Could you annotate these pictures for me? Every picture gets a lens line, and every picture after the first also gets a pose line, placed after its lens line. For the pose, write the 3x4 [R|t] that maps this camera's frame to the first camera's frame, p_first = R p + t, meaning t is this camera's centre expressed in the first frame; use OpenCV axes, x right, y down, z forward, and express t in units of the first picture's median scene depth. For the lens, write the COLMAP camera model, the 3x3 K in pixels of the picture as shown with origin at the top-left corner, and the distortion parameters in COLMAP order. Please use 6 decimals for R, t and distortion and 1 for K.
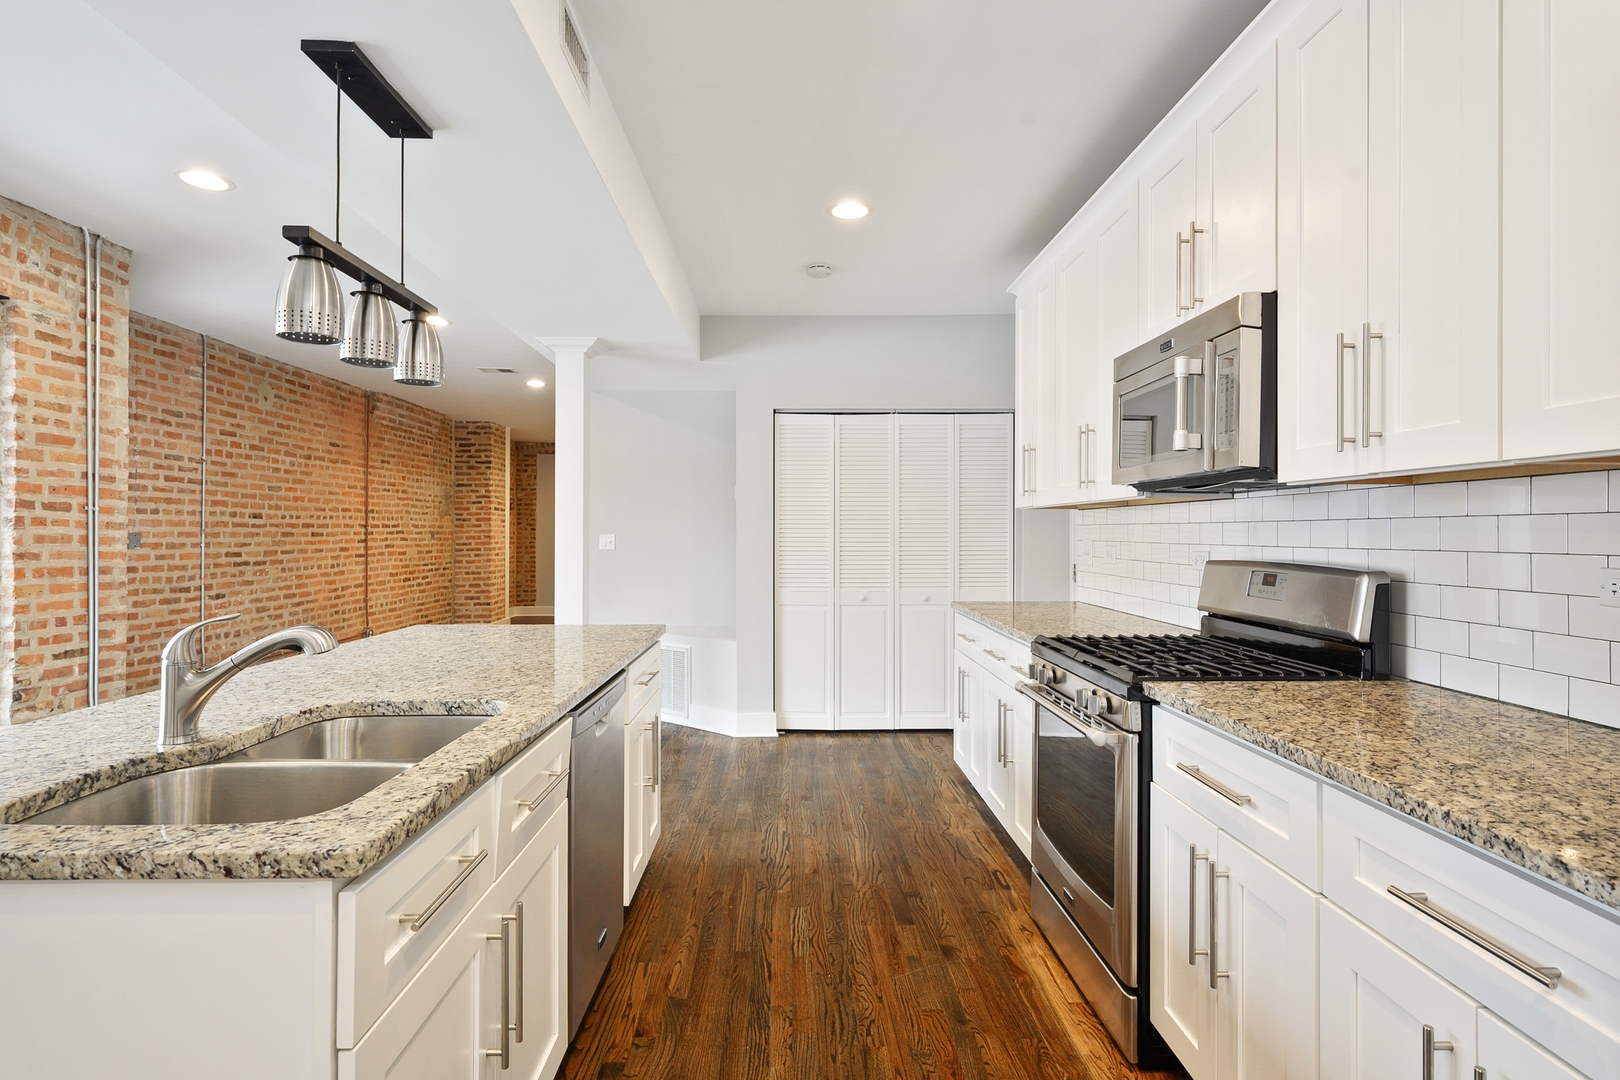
lens RADIAL K [[811.3, 0, 820.0], [0, 811.3, 531.2], [0, 0, 1]] dist [-0.014615, -0.000353]
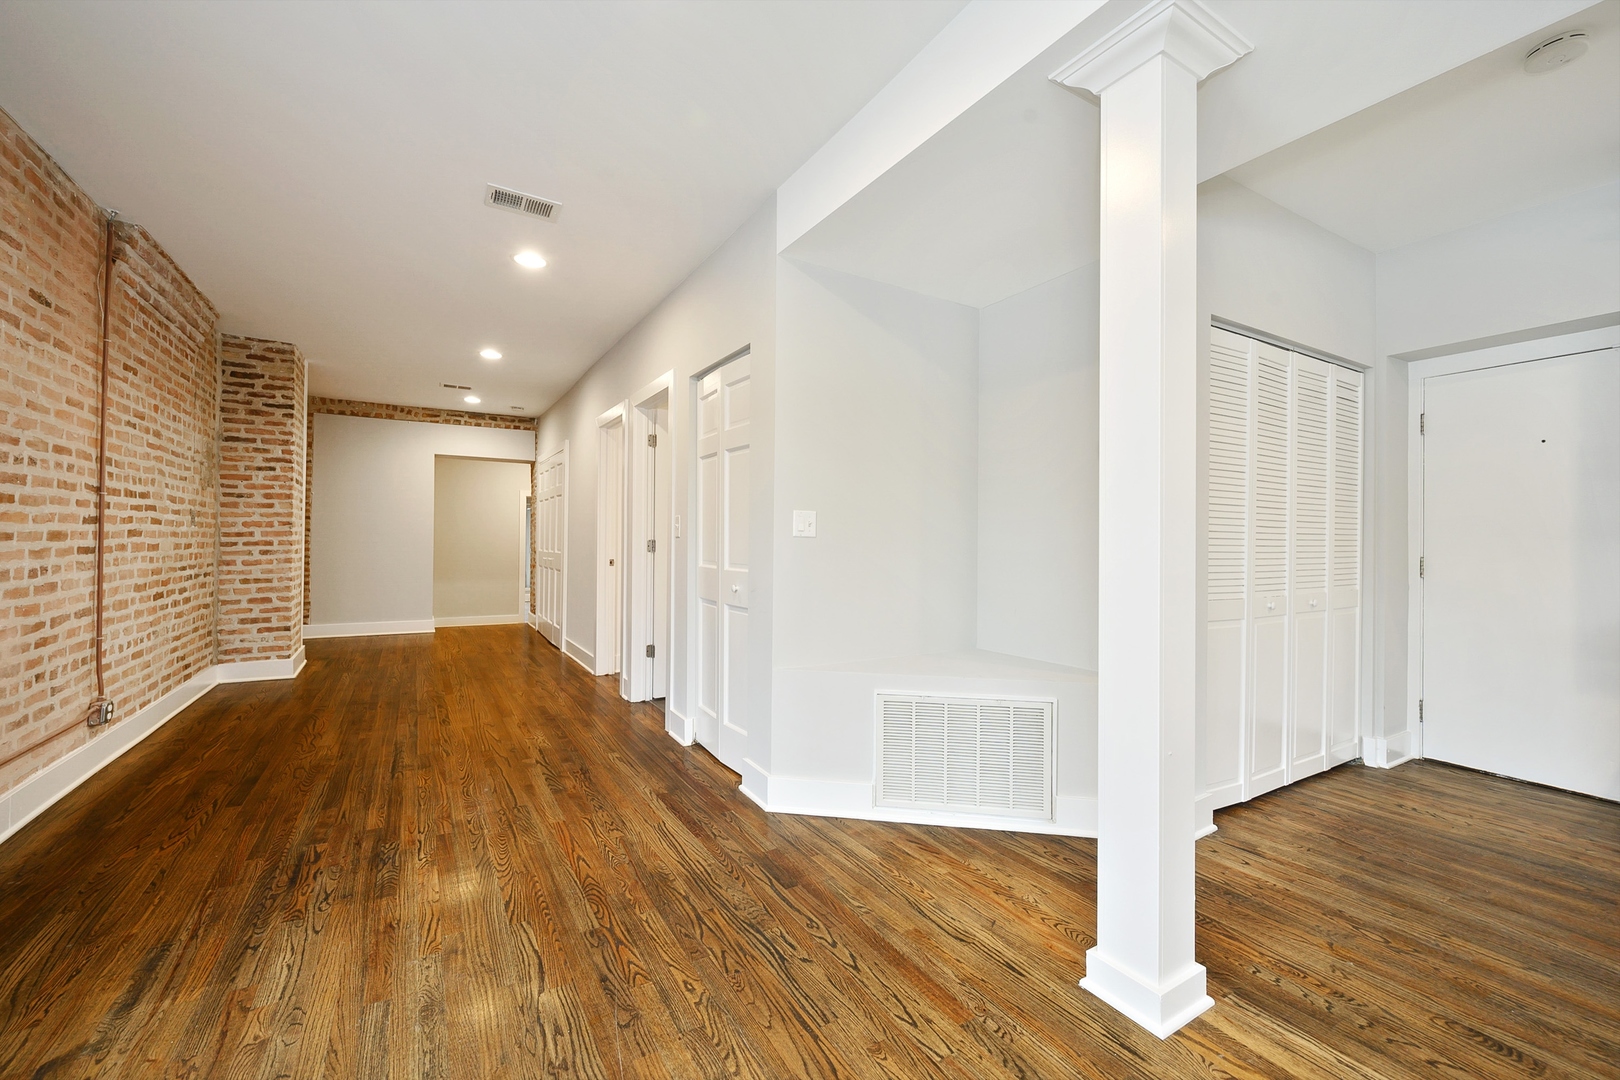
lens RADIAL K [[642.0, 0, 798.8], [0, 642.0, 536.9], [0, 0, 1]] dist [0.001038, -0.000228]
pose [[0.880360, 0.011007, 0.474178, -0.375264], [-0.010835, 0.999937, -0.003095, 0.018796], [-0.474182, -0.002413, 0.880424, 0.460362]]
